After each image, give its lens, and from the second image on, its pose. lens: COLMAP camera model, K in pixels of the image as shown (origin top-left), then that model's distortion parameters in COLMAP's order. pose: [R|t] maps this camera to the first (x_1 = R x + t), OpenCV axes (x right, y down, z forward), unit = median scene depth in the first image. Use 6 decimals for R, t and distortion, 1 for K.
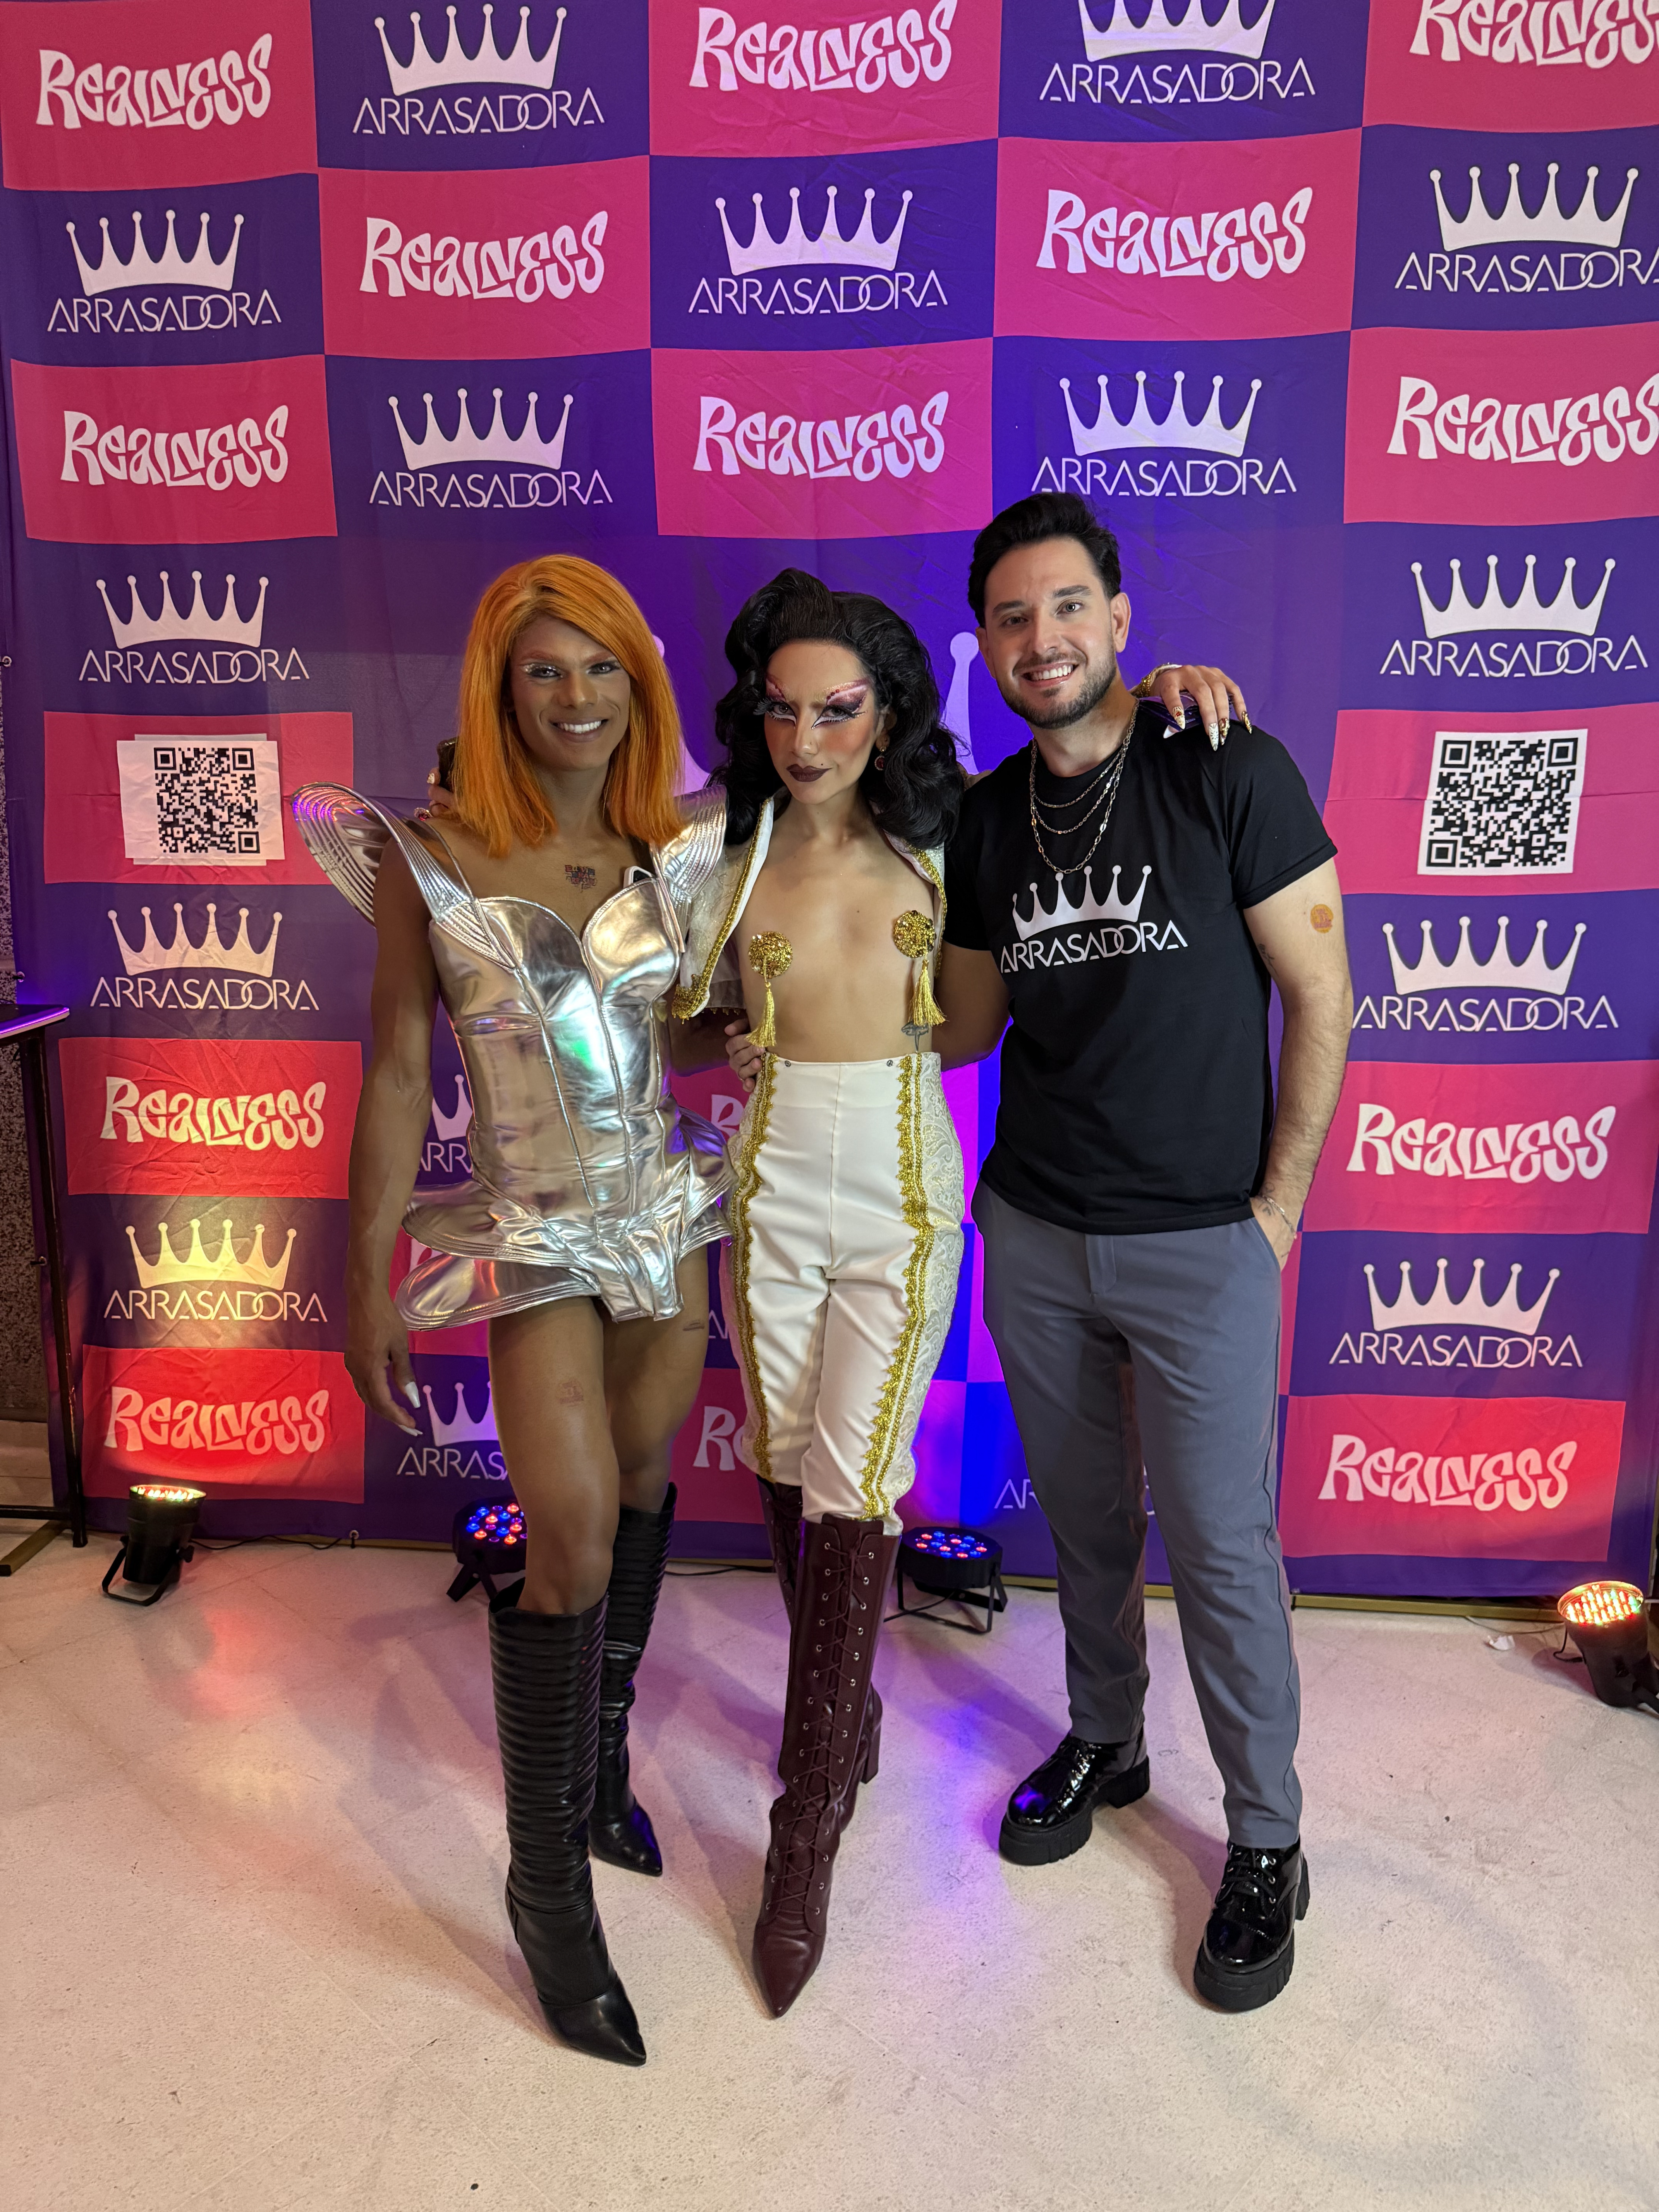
lens RADIAL K [[1533.7, 0, 840.2], [0, 1533.7, 1093.0], [0, 0, 1]] dist [-0.003994, -0.005803]
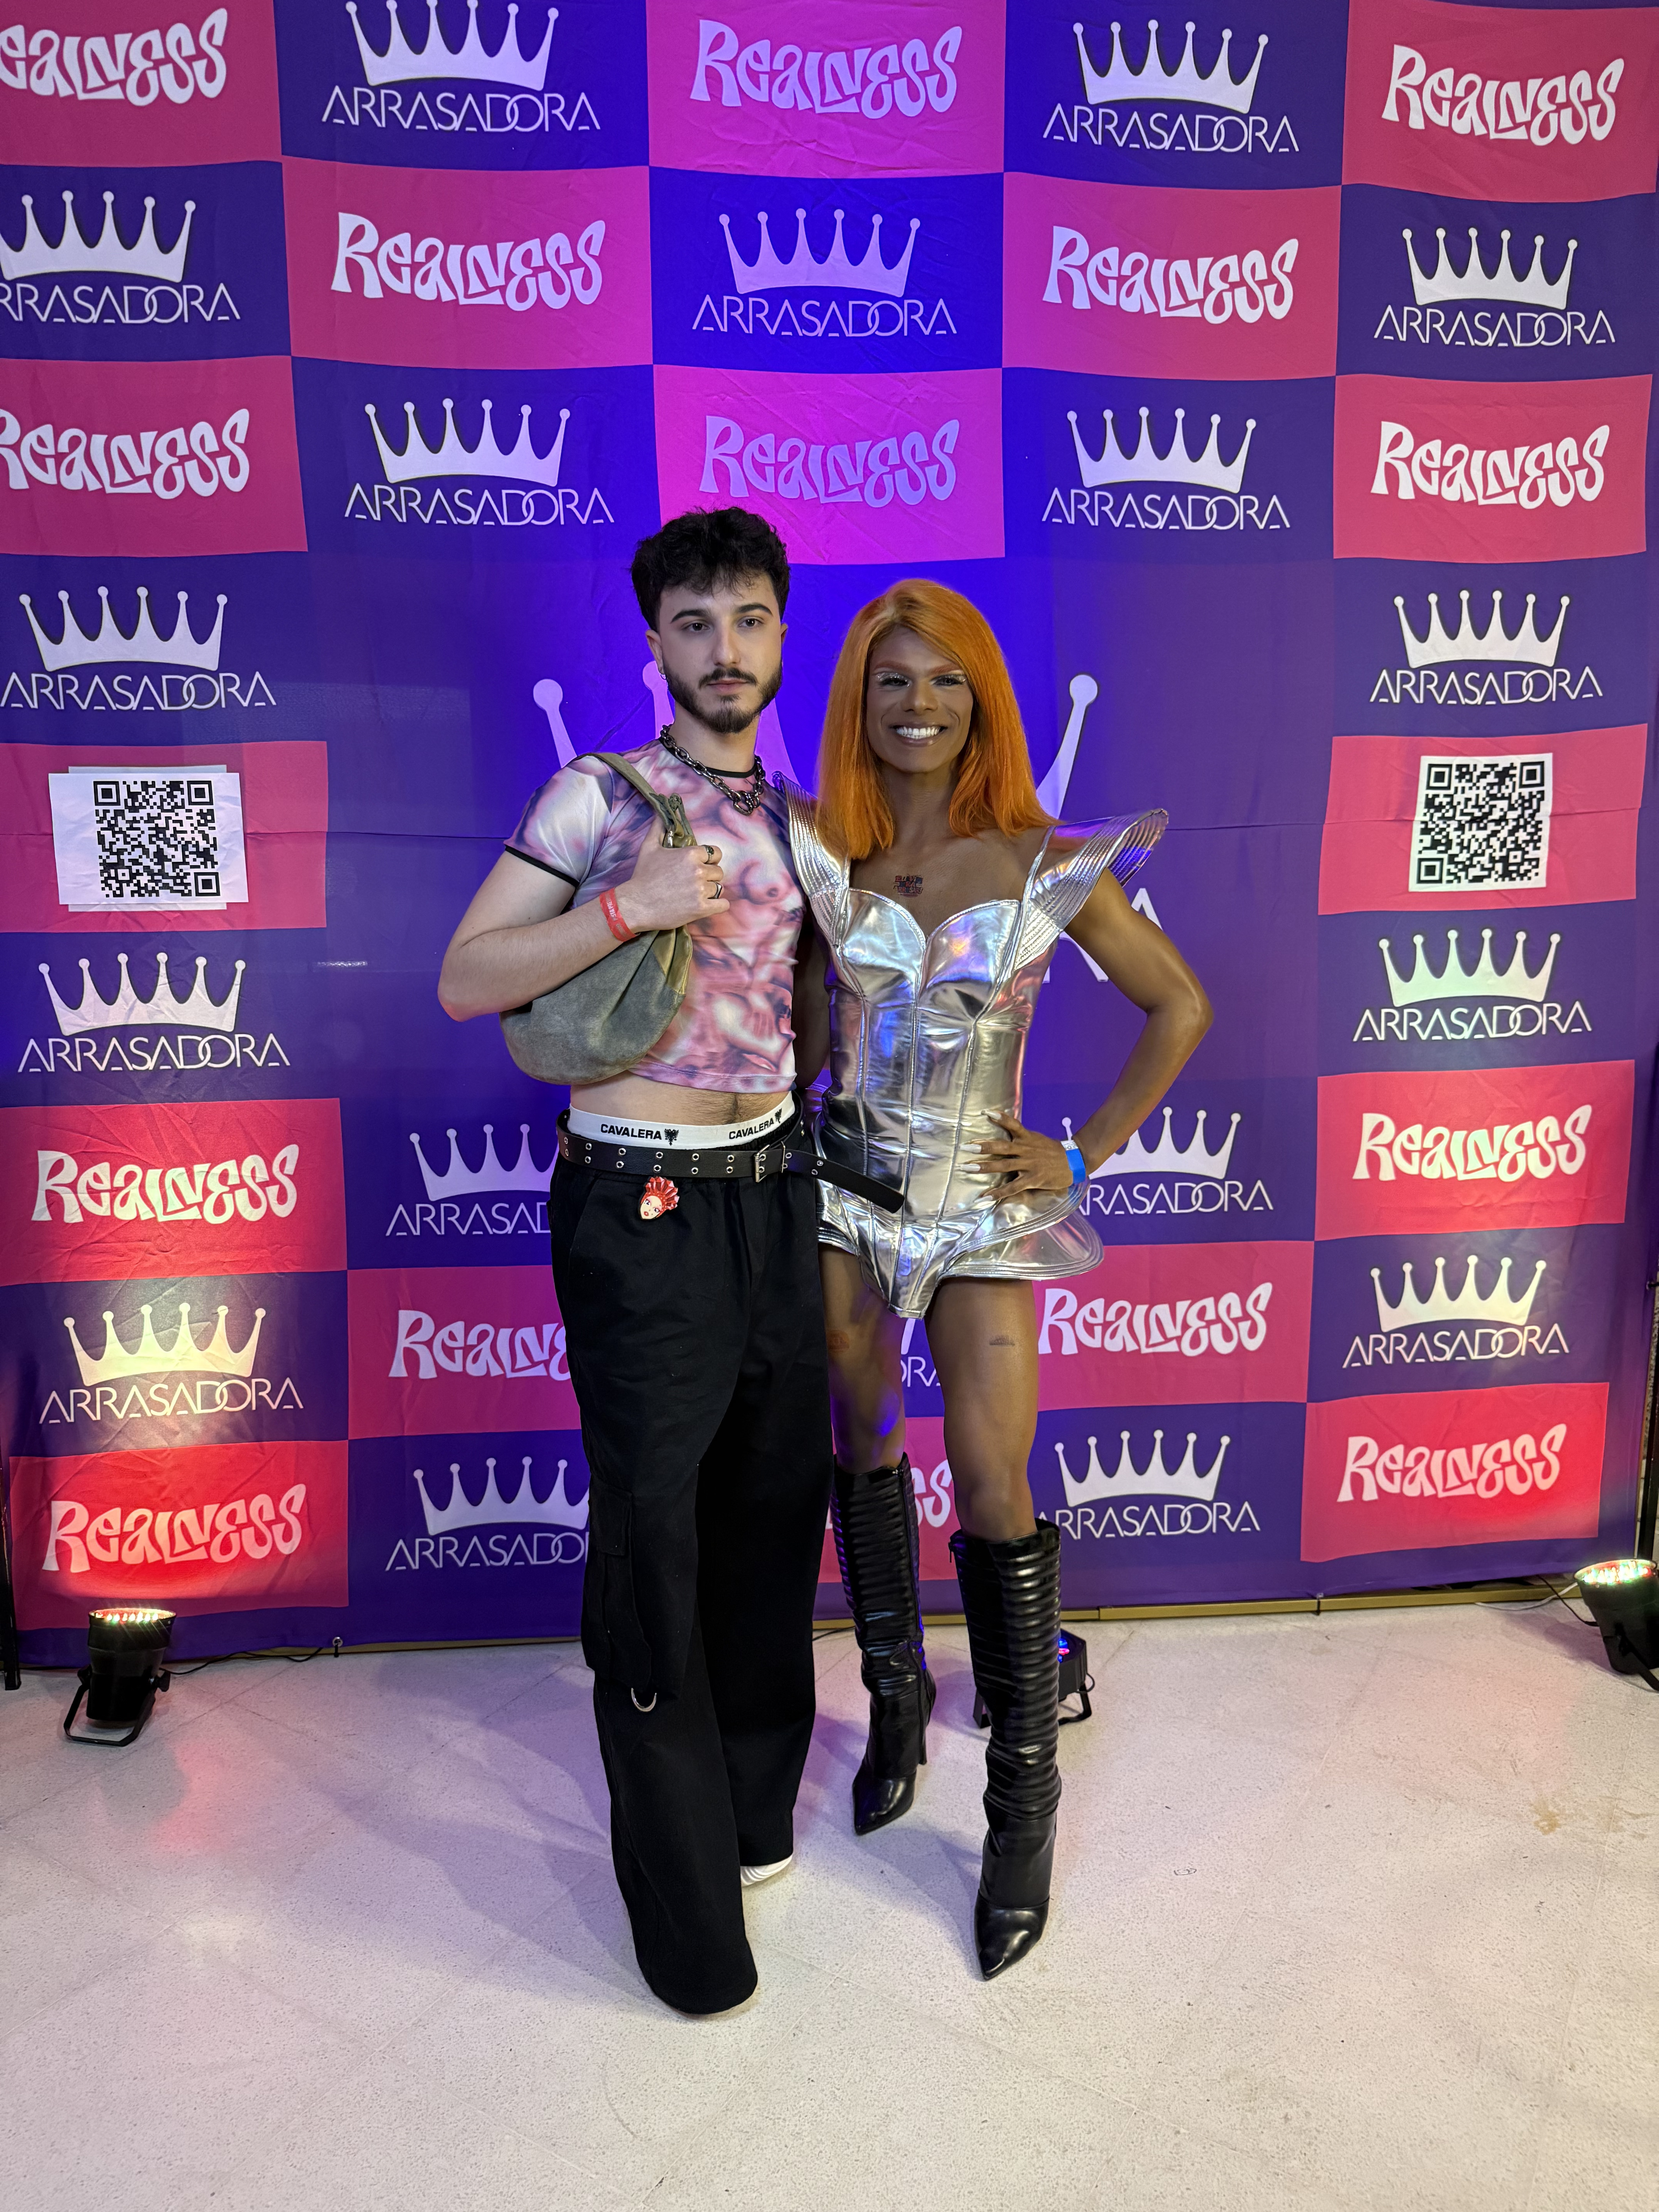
lens RADIAL K [[1533.7, 0, 809.9], [0, 1533.7, 1096.5], [0, 0, 1]] dist [-0.003994, -0.005803]
pose [[0.981743, -0.044504, 0.184932, -0.223849], [0.049996, 0.998433, -0.025139, 0.002980], [-0.183524, 0.033926, 0.982430, 0.050140]]
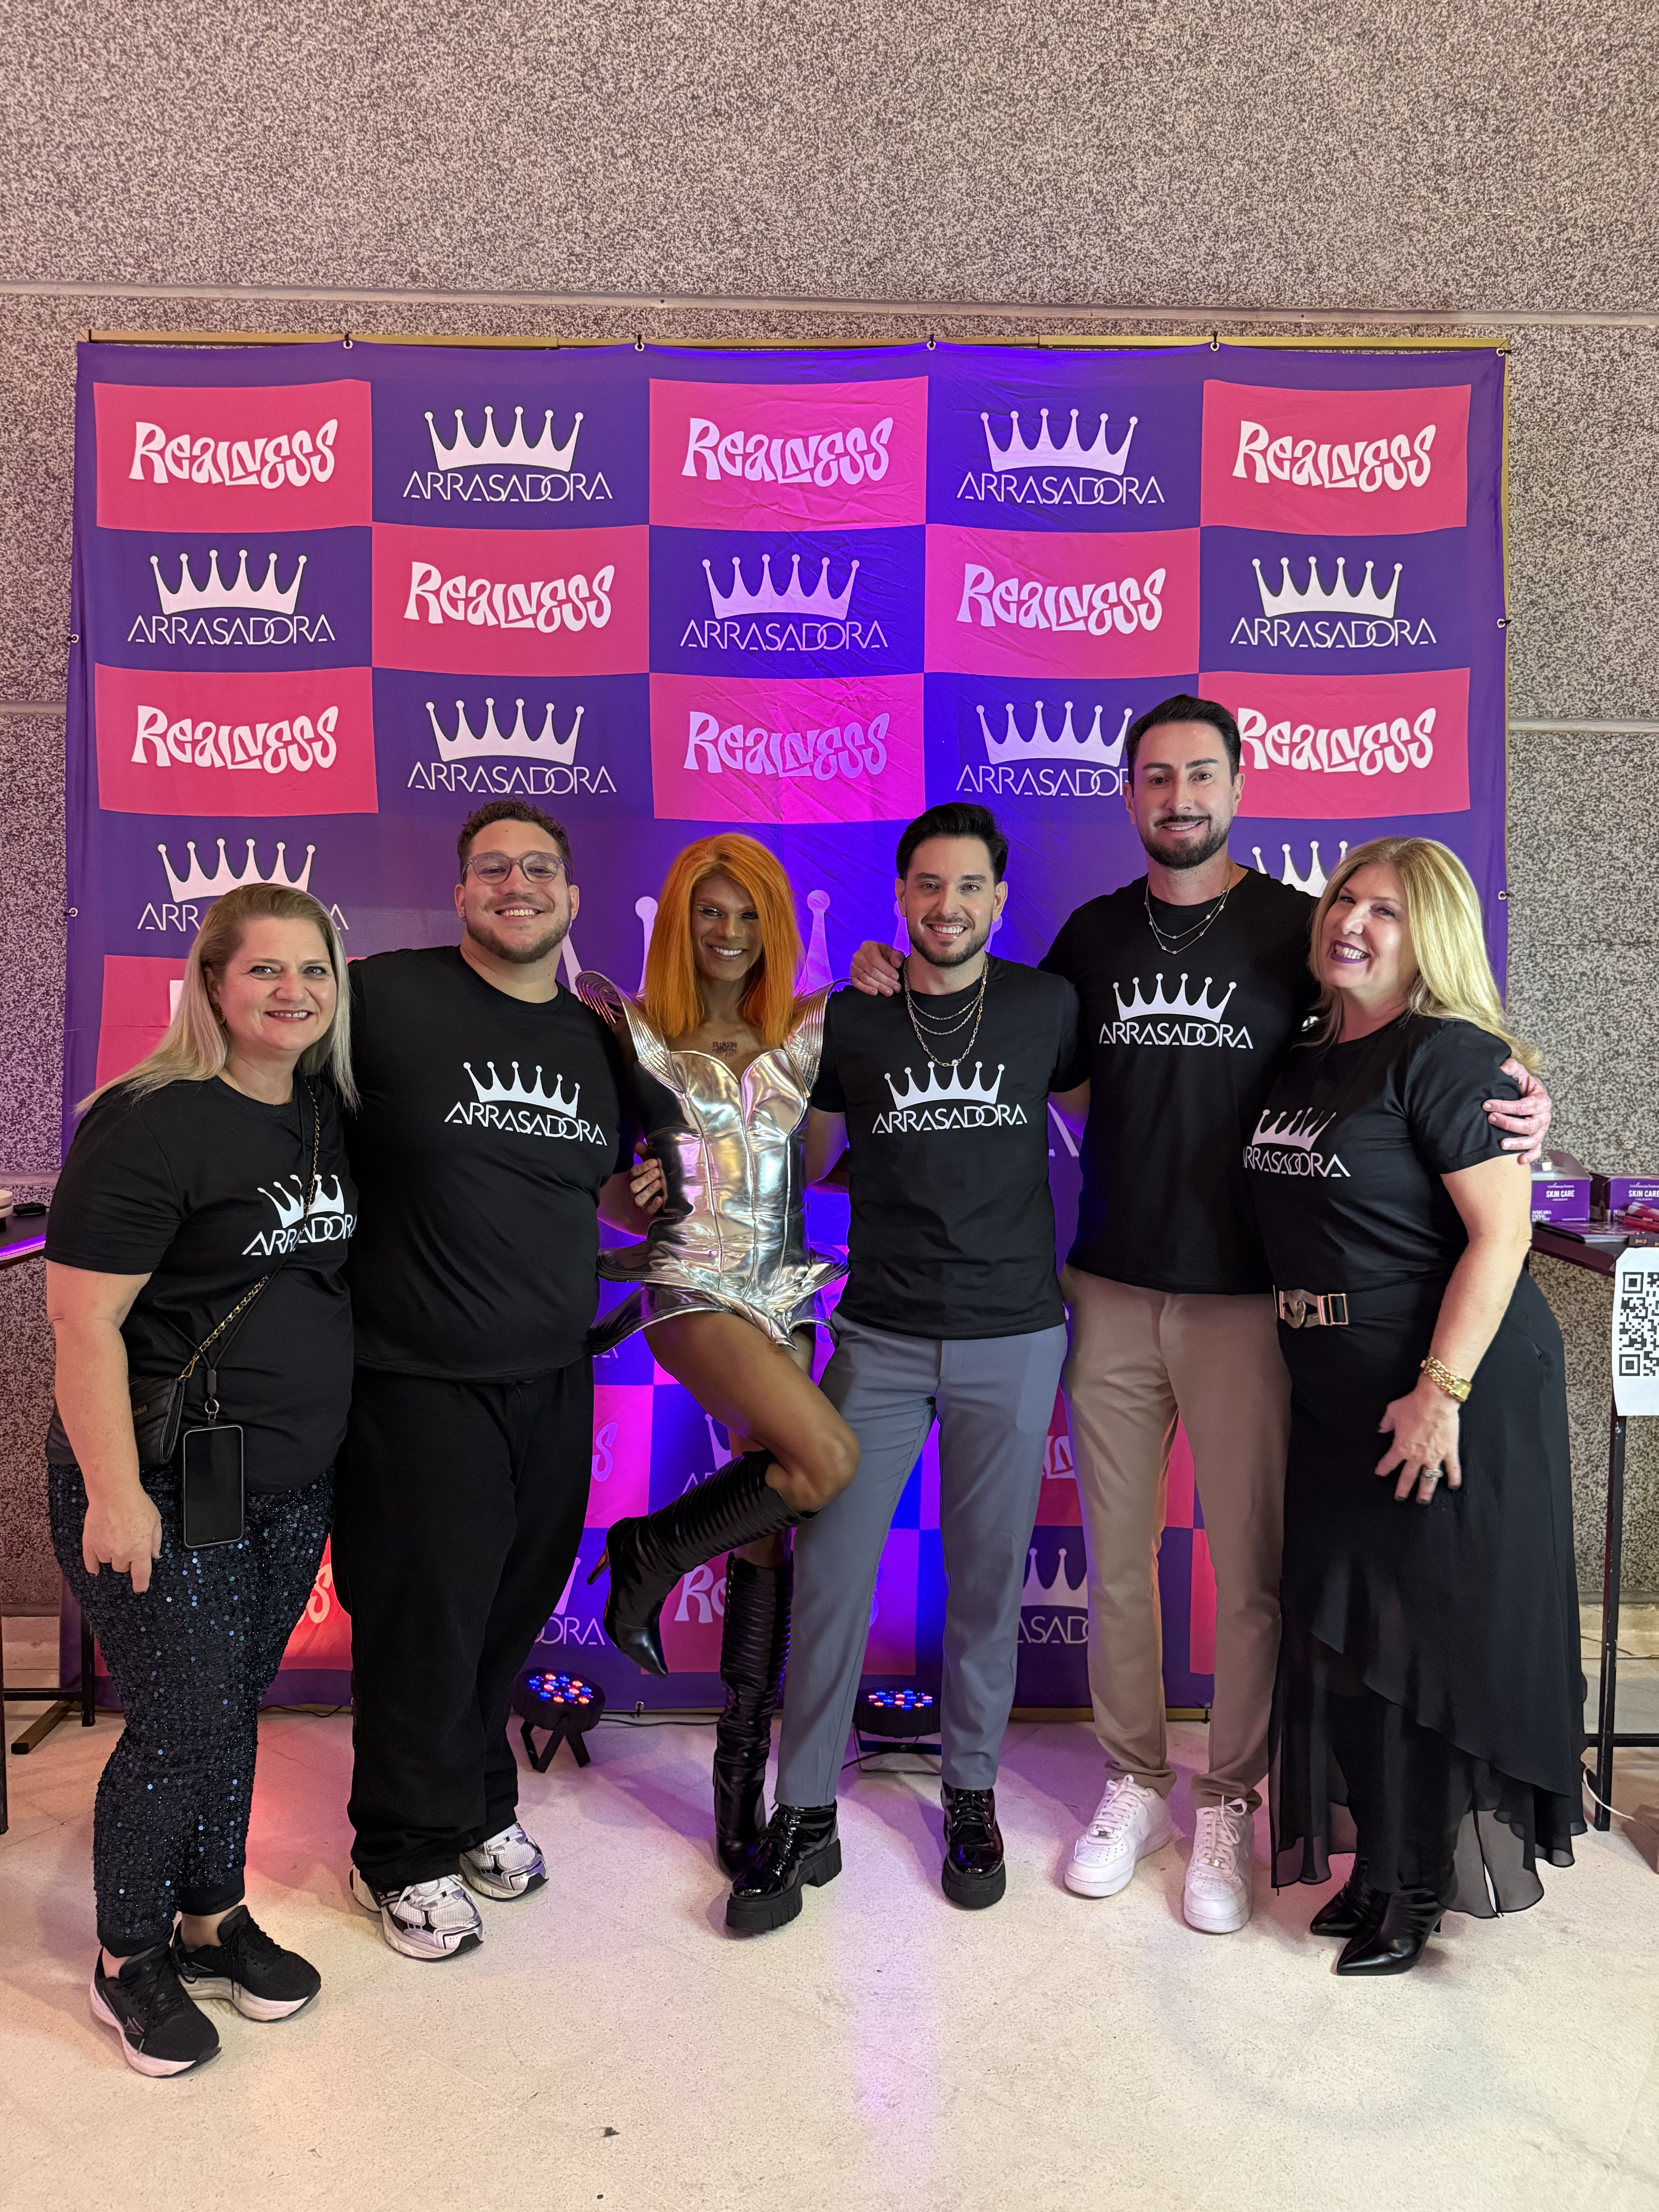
lens RADIAL K [[1533.7, 0, 821.9], [0, 1533.7, 1106.0], [0, 0, 1]] dist [-0.003994, -0.005803]
pose [[0.993923, -0.006724, 0.109875, -0.121874], [0.022580, 0.989361, -0.143717, 0.041278], [-0.107740, 0.145324, 0.983500, -0.177471]]
